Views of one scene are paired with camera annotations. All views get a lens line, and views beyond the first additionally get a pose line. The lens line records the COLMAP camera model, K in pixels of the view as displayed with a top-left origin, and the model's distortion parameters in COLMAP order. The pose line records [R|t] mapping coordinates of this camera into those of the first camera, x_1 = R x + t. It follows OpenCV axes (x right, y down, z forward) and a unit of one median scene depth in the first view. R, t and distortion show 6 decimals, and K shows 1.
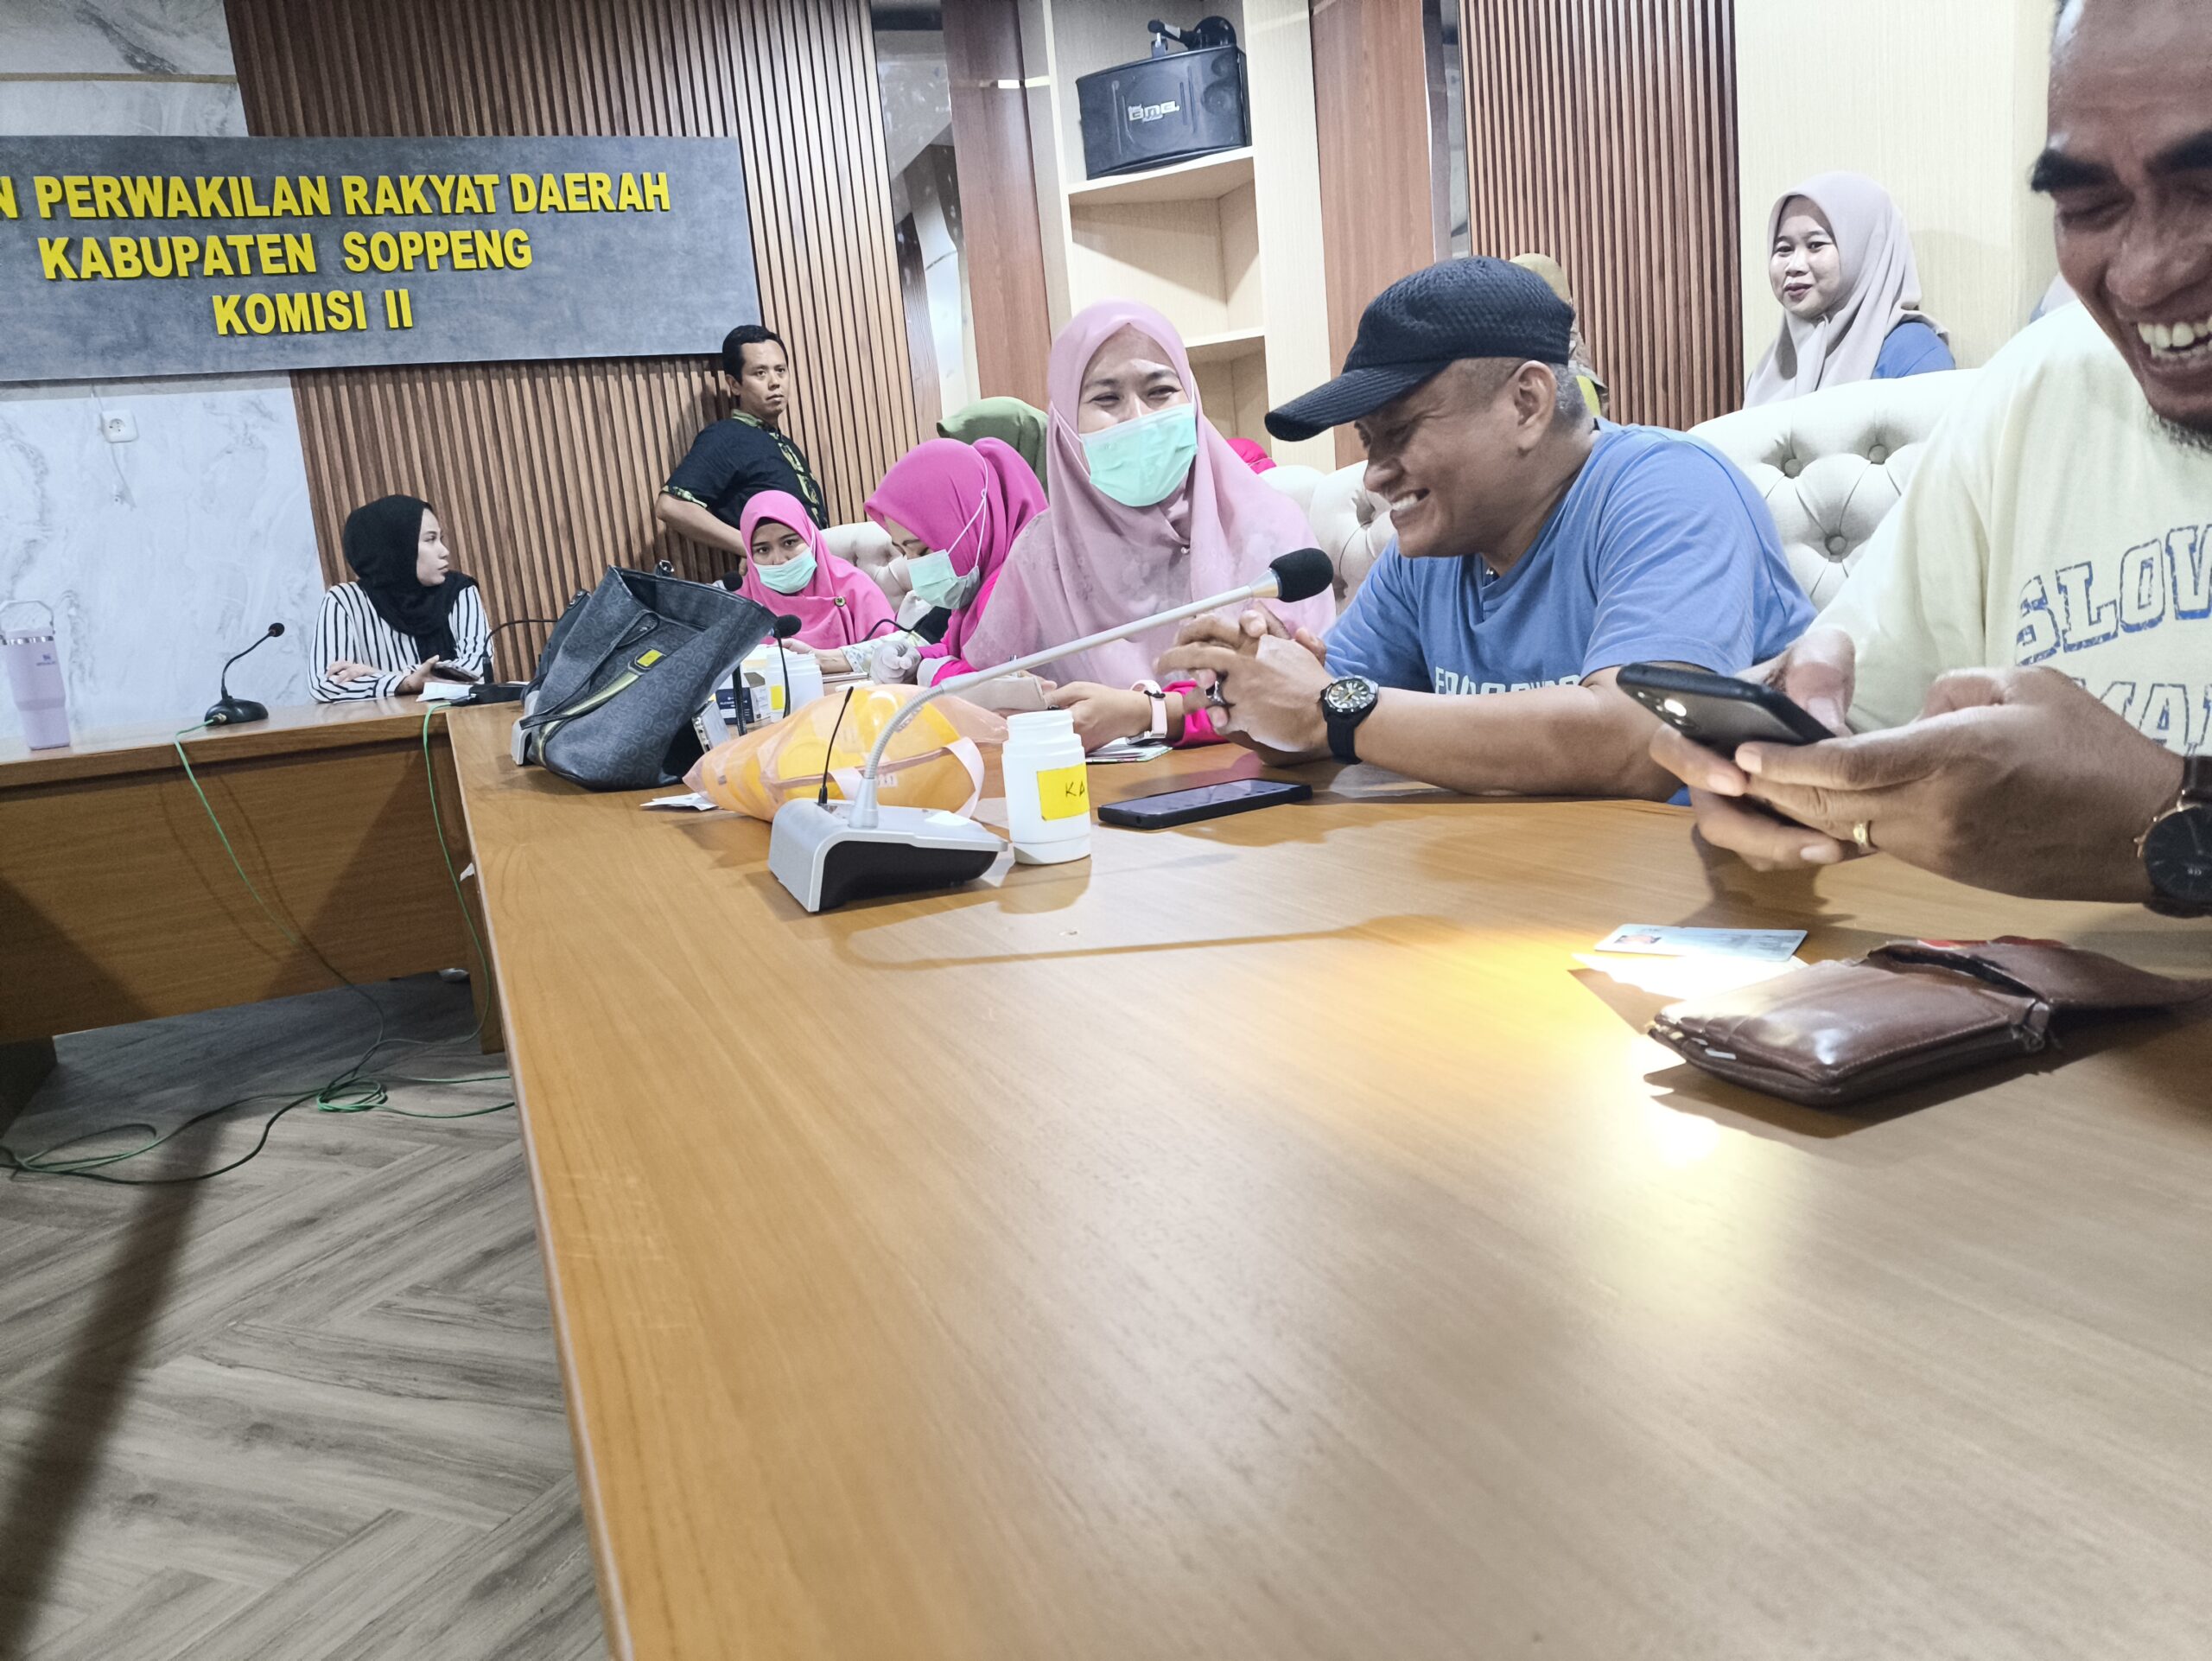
lens RADIAL K [[1646.8, 0, 1064.0], [0, 1646.8, 821.6], [0, 0, 1]] dist [0.070696, -0.057578]
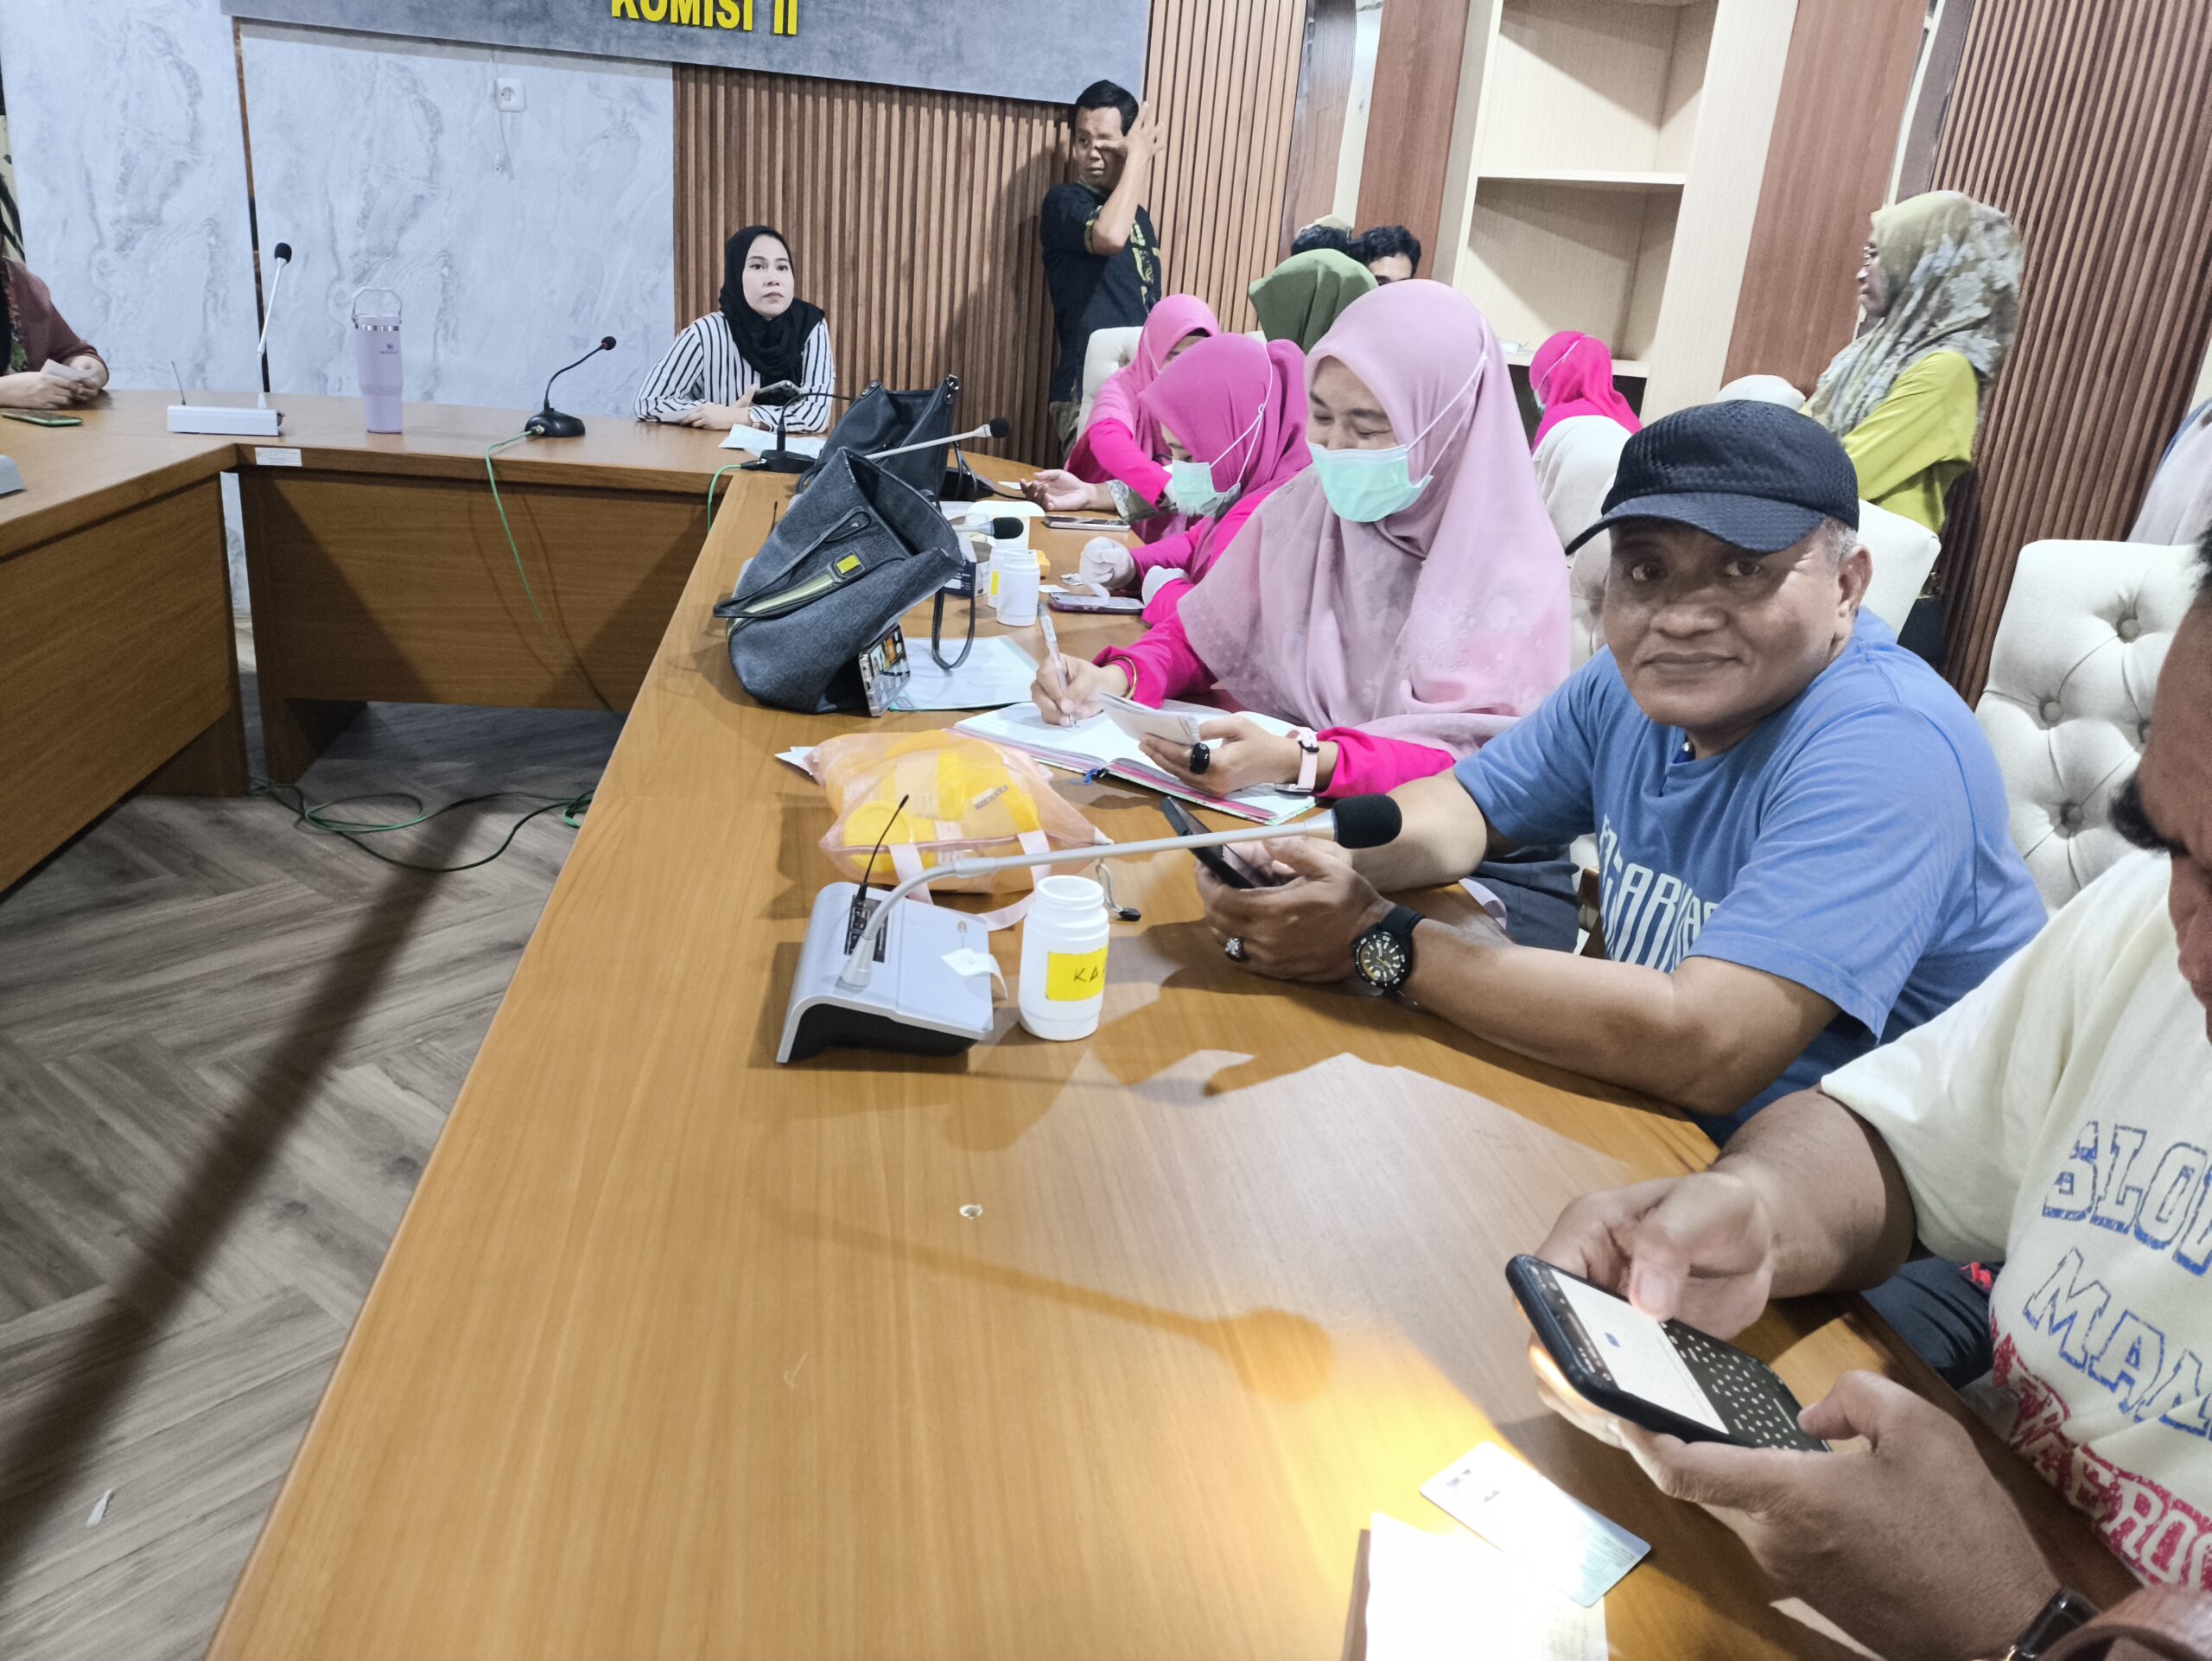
lens RADIAL K [[1646.8, 0, 1088.4], [0, 1646.8, 802.6], [0, 0, 1]] dist [0.070696, -0.057578]
pose [[0.959364, 0.233522, -0.158390, 0.042665], [-0.204388, 0.962104, 0.180502, -0.090261], [0.194539, -0.140794, 0.970738, 0.021858]]
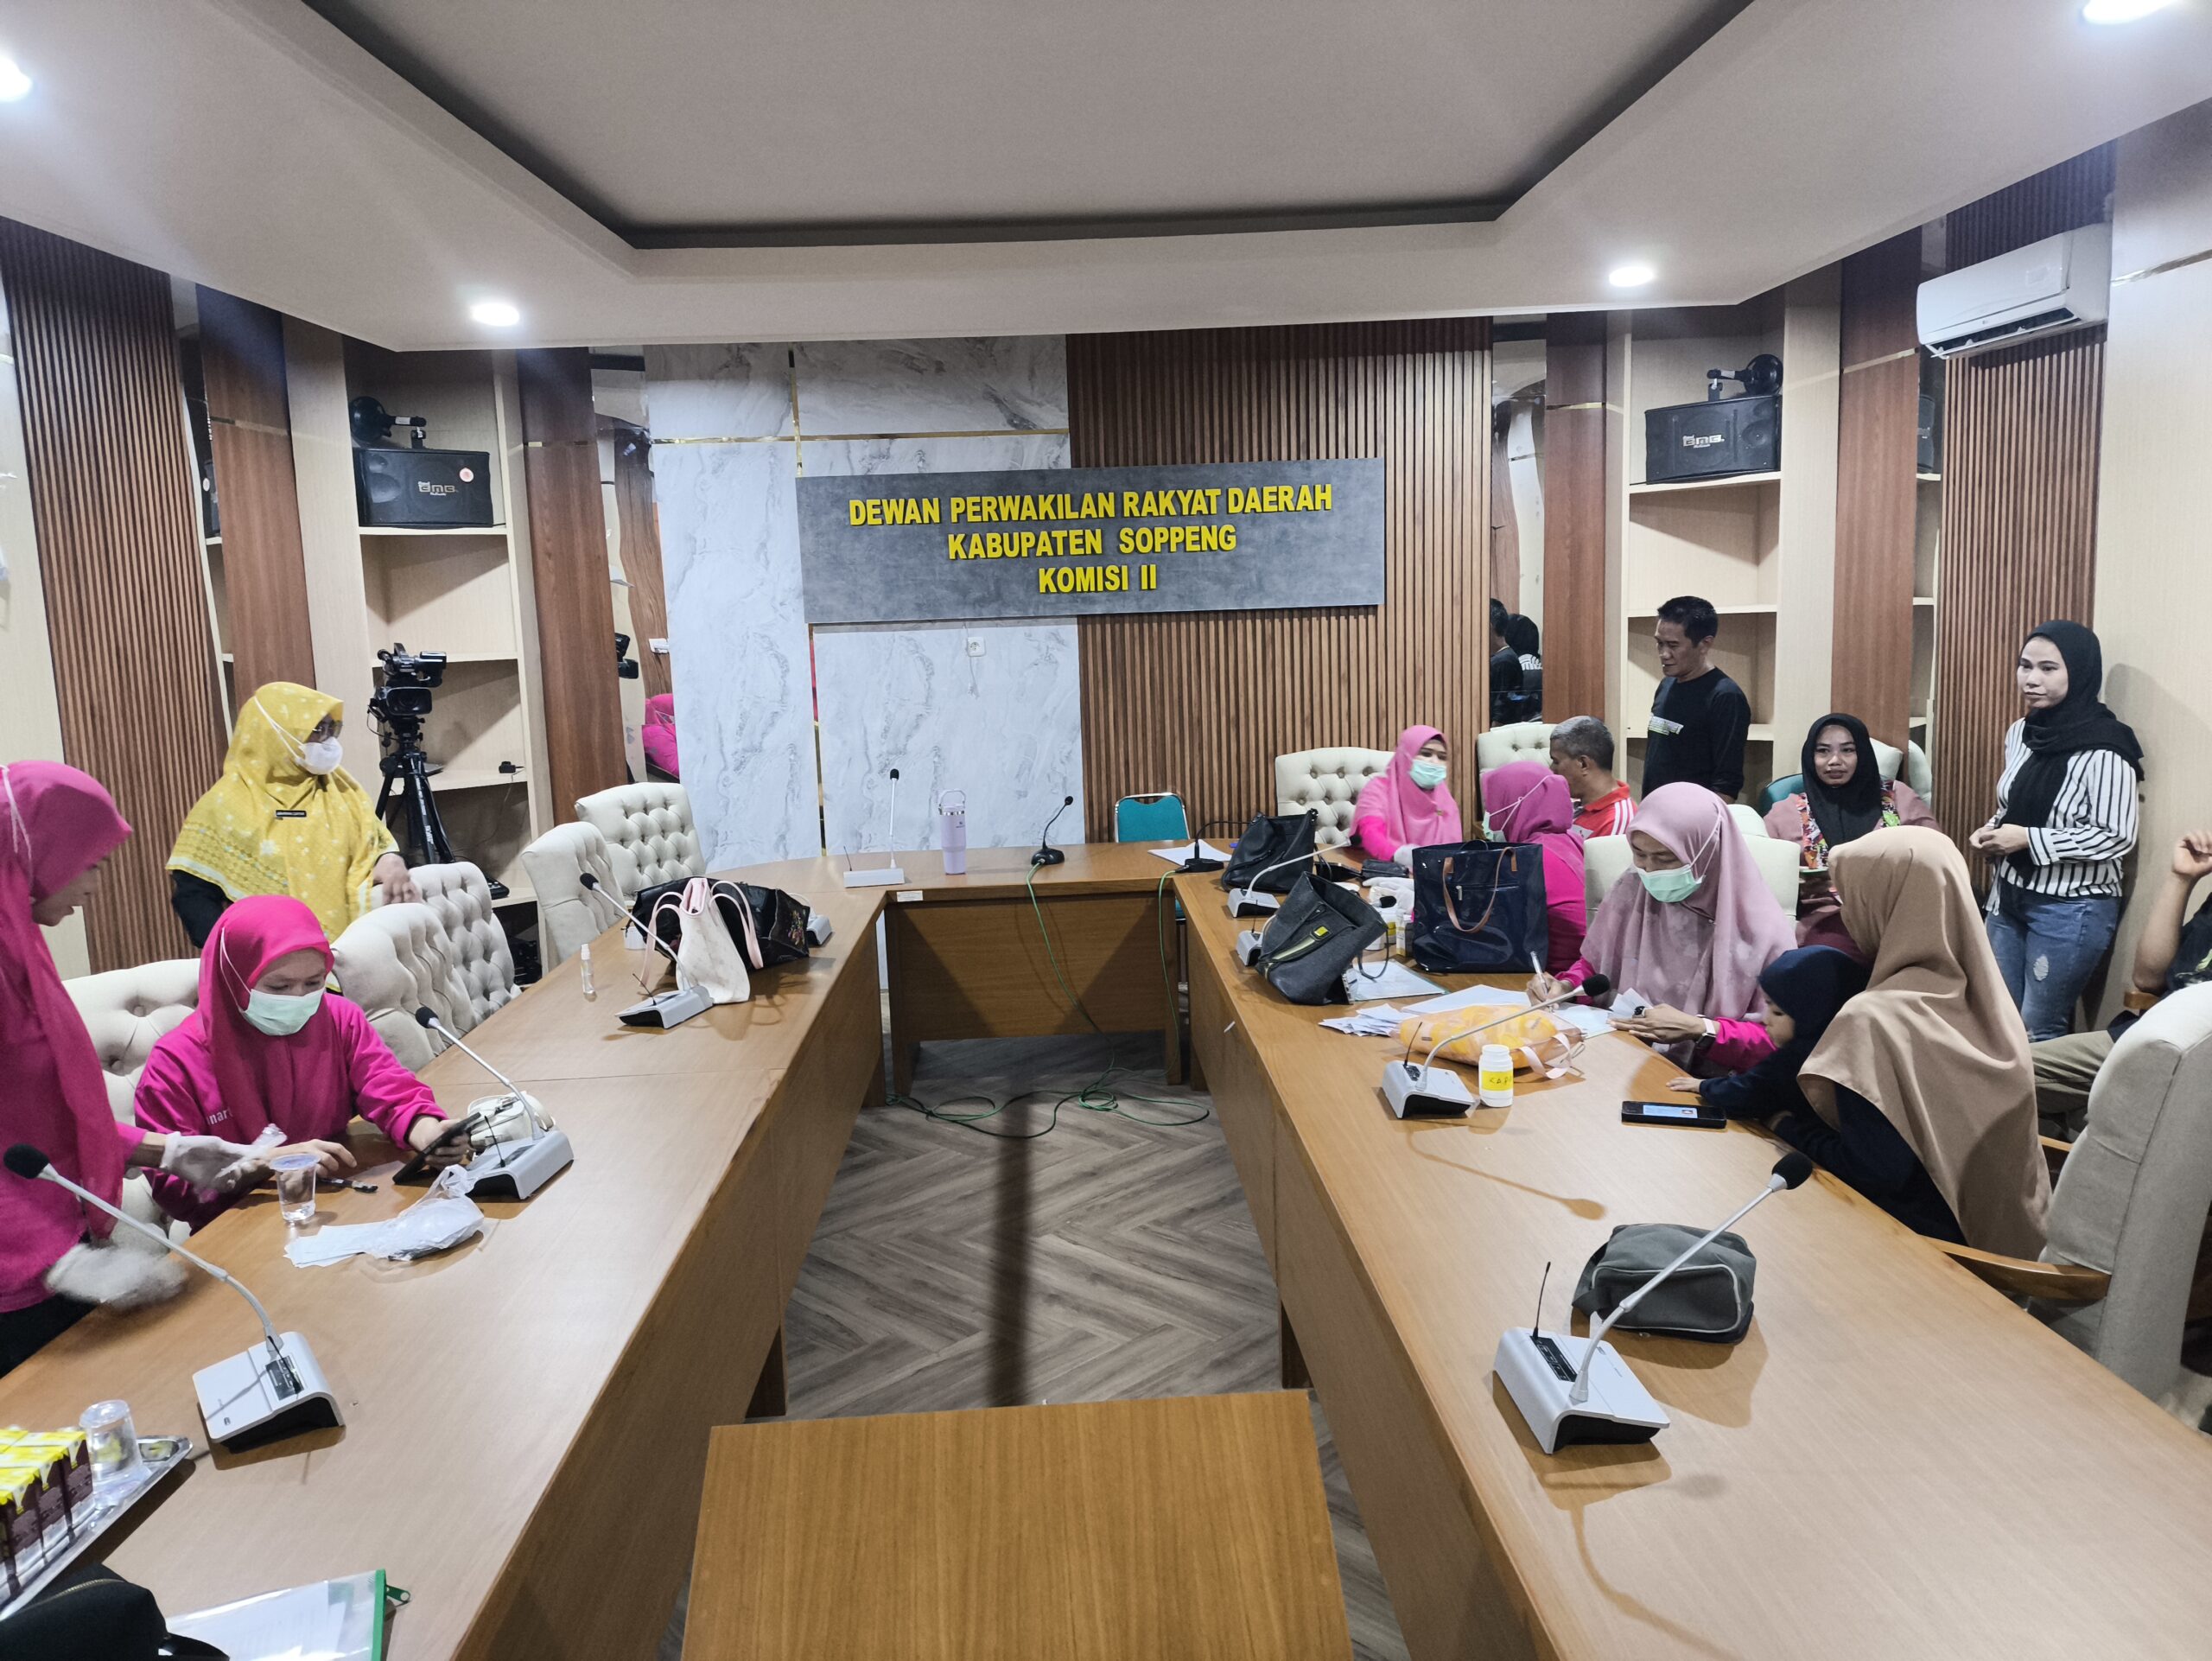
lens RADIAL K [[1646.8, 0, 1071.1], [0, 1646.8, 799.6], [0, 0, 1]] dist [0.070696, -0.057578]
pose [[0.940839, 0.098864, -0.324110, 0.050874], [-0.103855, 0.994591, 0.001905, -0.121940], [0.322545, 0.031868, 0.946018, -0.526911]]
